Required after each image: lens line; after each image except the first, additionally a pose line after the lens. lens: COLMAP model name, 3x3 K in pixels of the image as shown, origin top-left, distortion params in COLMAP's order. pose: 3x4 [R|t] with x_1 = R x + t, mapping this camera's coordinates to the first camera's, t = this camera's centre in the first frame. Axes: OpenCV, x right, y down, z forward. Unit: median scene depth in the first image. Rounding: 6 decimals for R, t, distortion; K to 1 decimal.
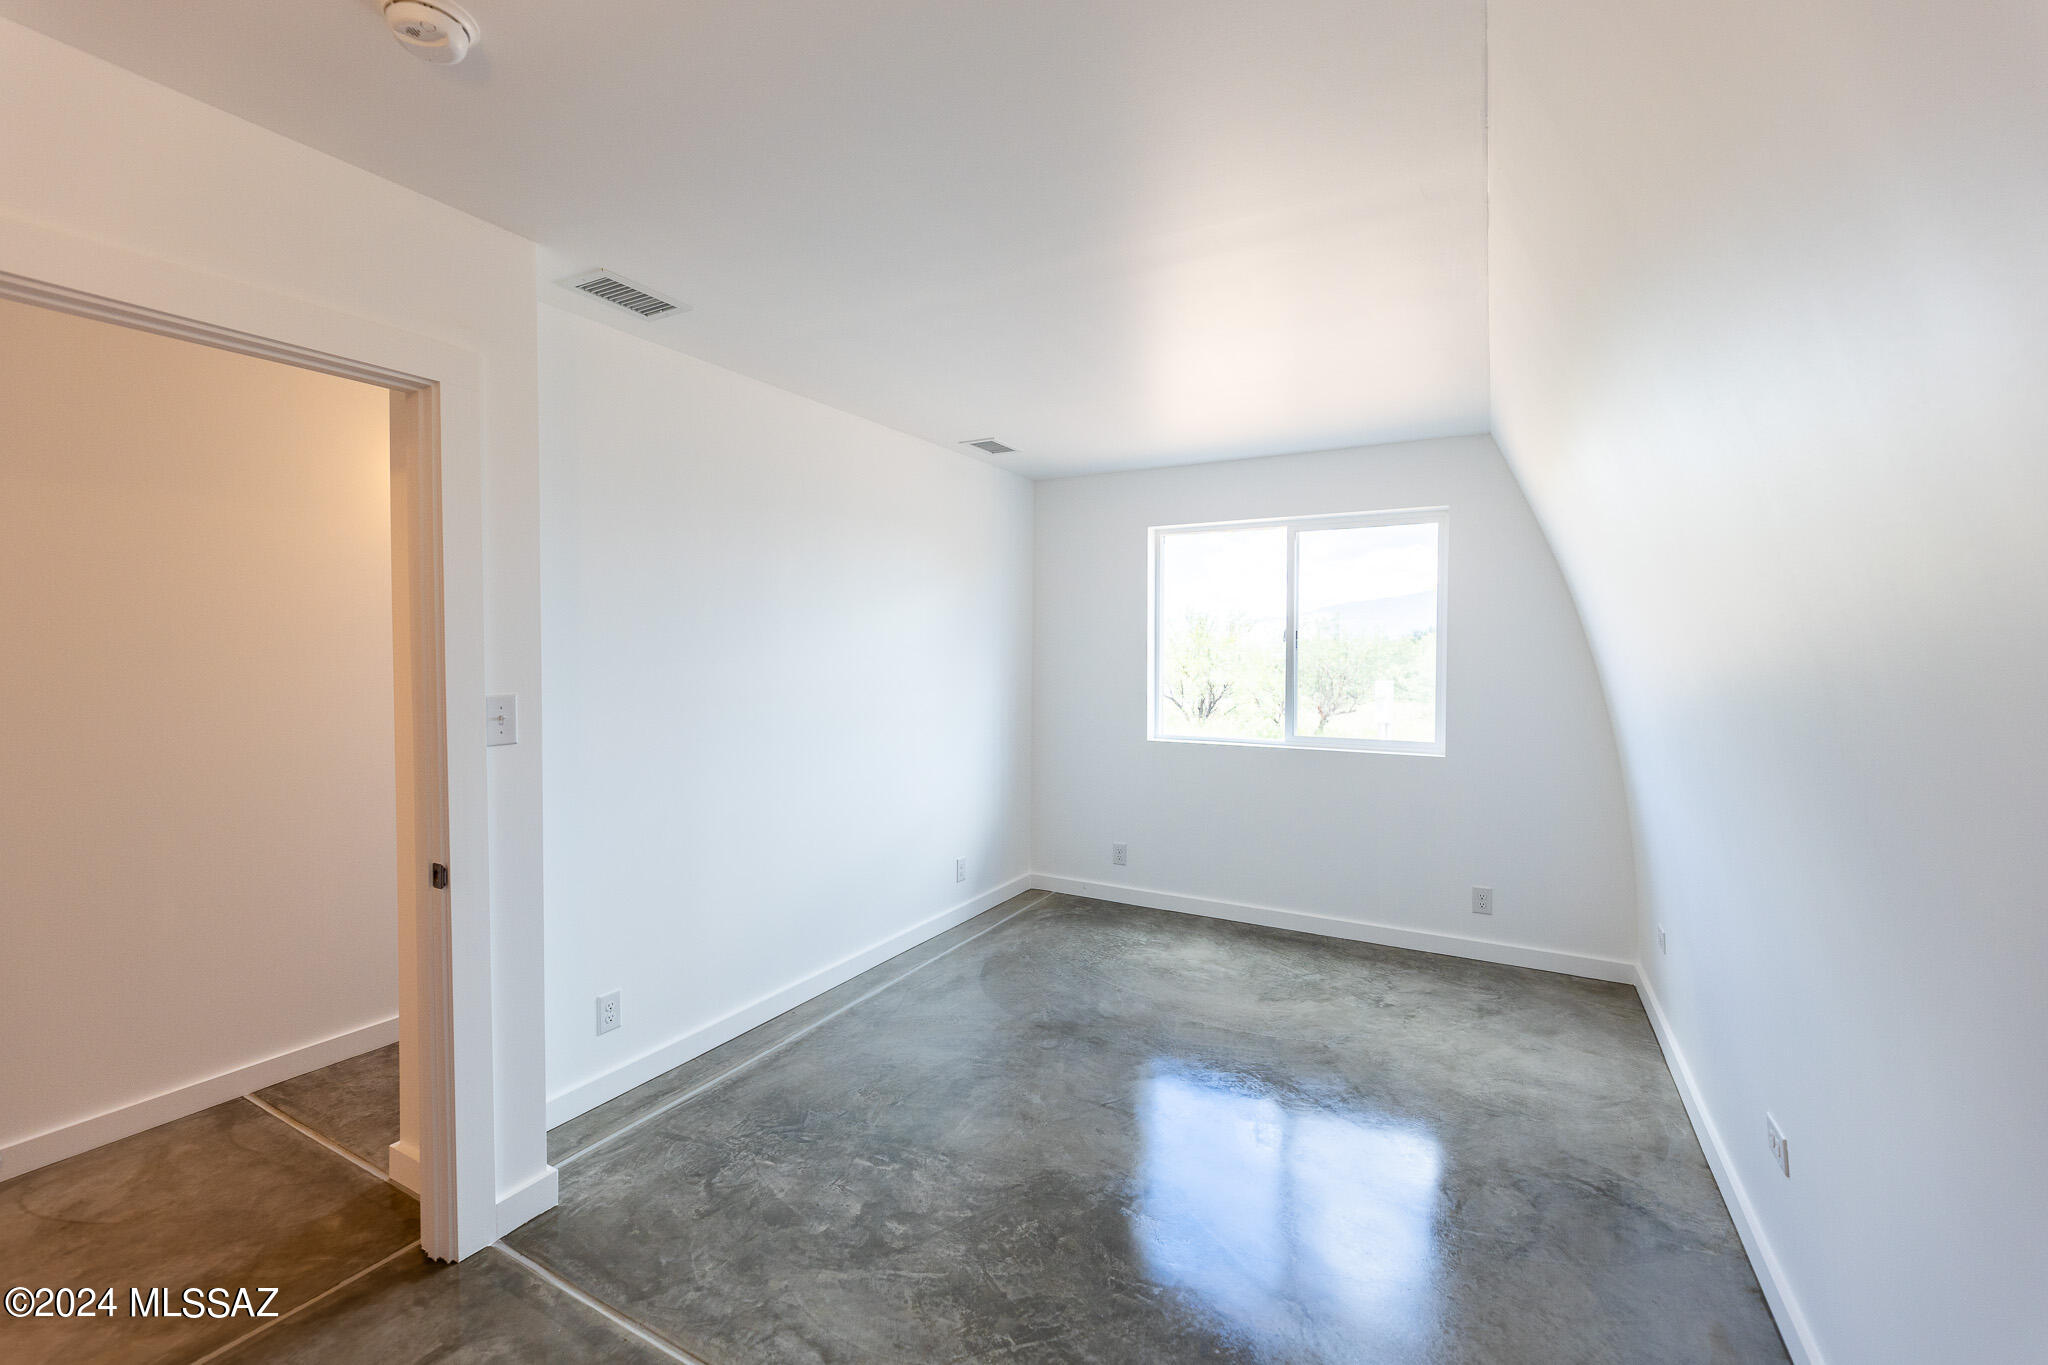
lens RADIAL K [[829.2, 0, 1018.1], [0, 829.2, 671.4], [0, 0, 1]] dist [0.000470, -0.000069]
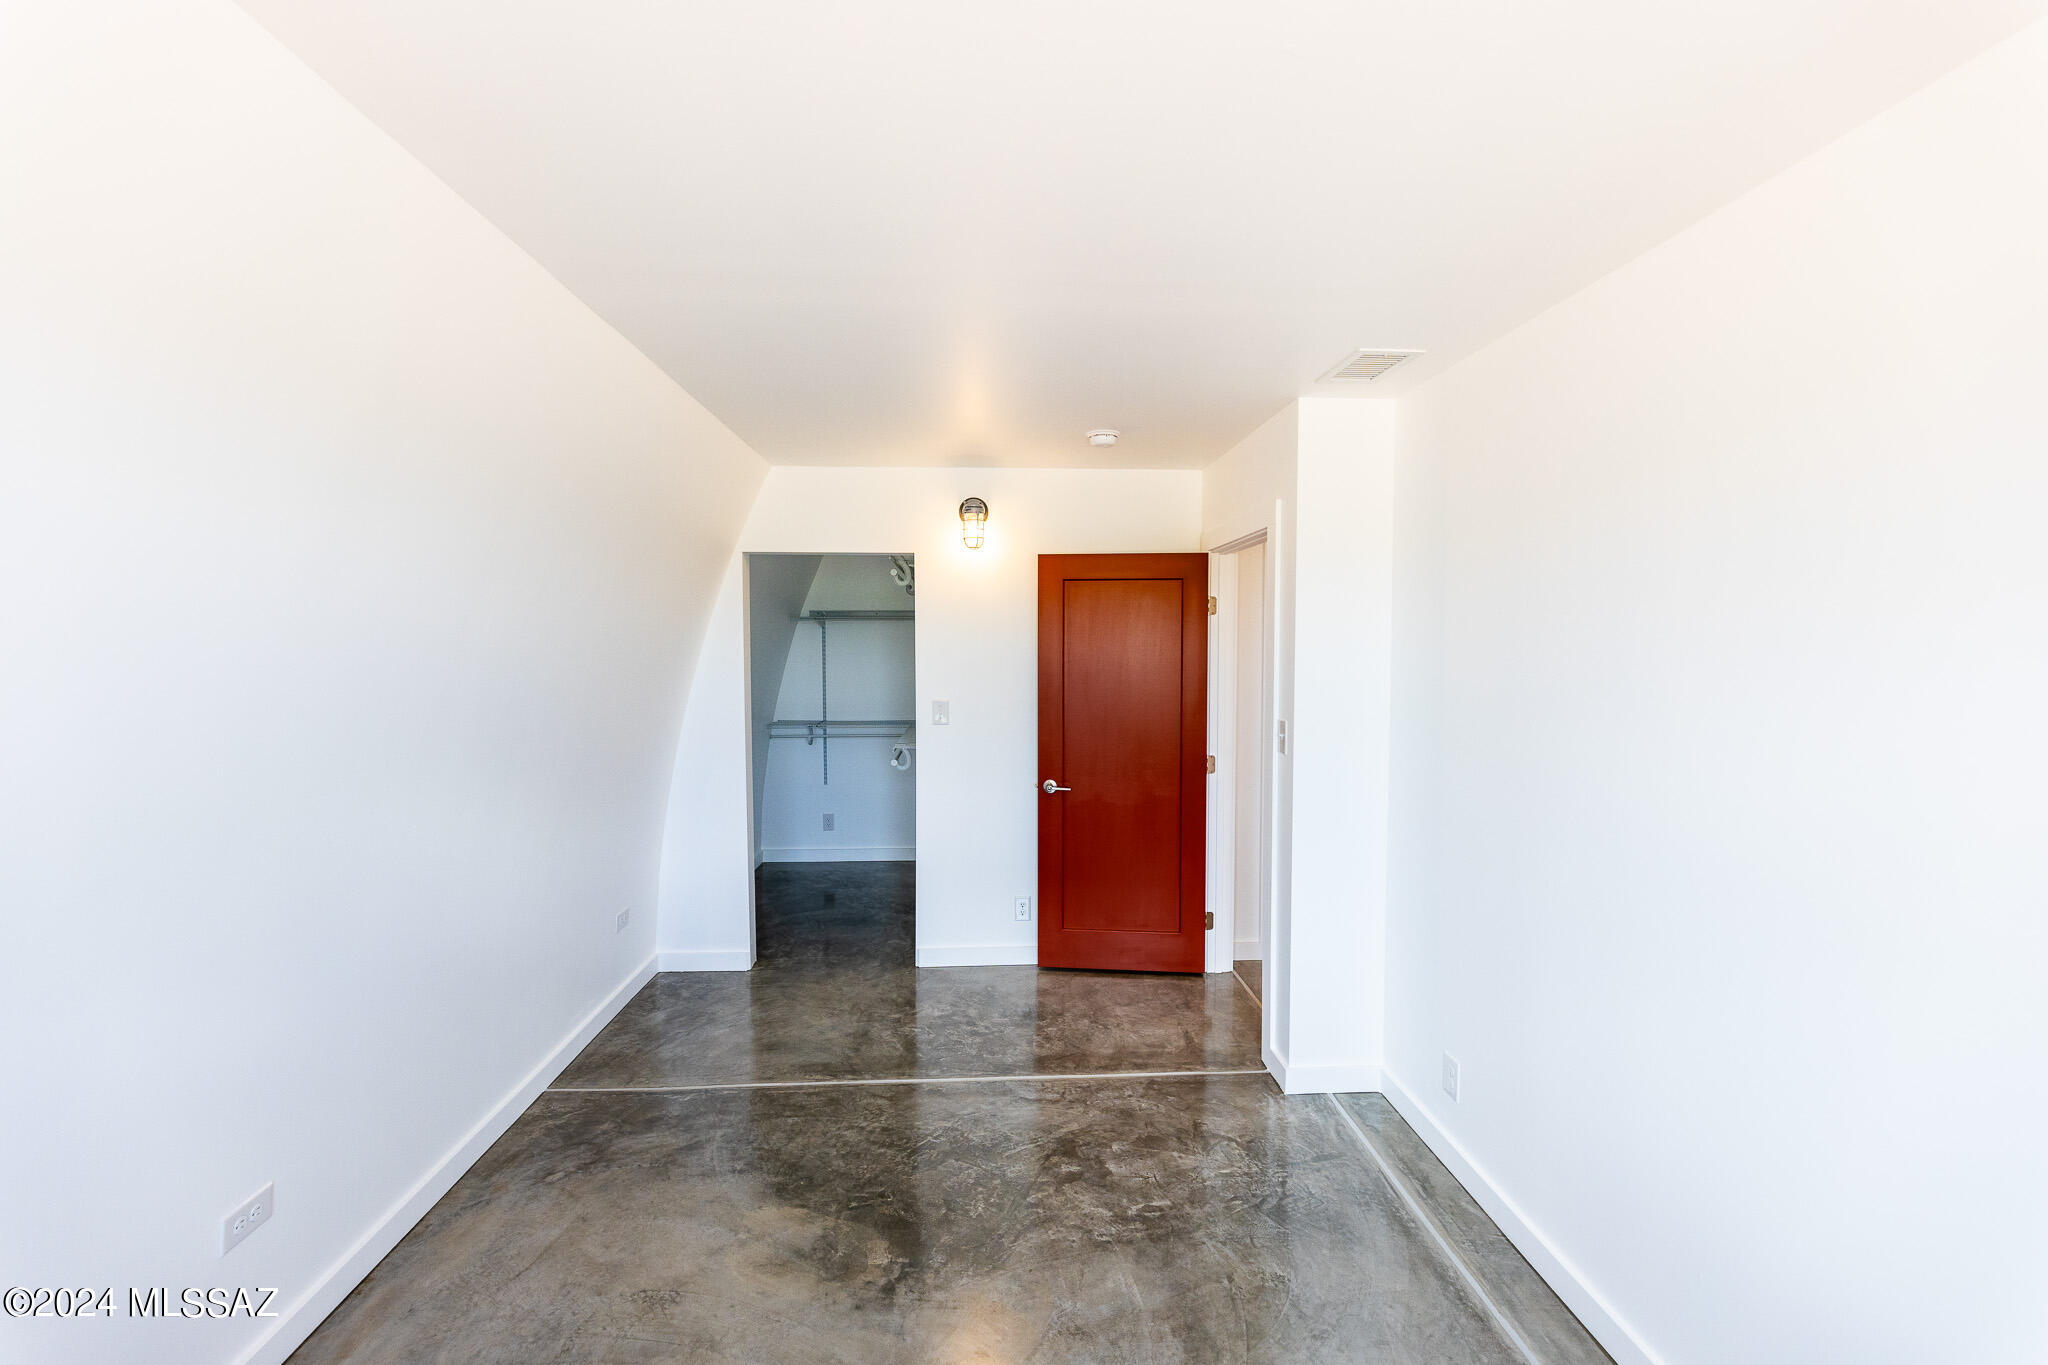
lens RADIAL K [[829.2, 0, 1018.1], [0, 829.2, 671.4], [0, 0, 1]] dist [0.000470, -0.000069]
pose [[-0.845960, 0.015603, -0.533017, 0.542611], [-0.017931, 0.998174, 0.057679, -0.128037], [0.532944, 0.058352, -0.844136, 1.894708]]
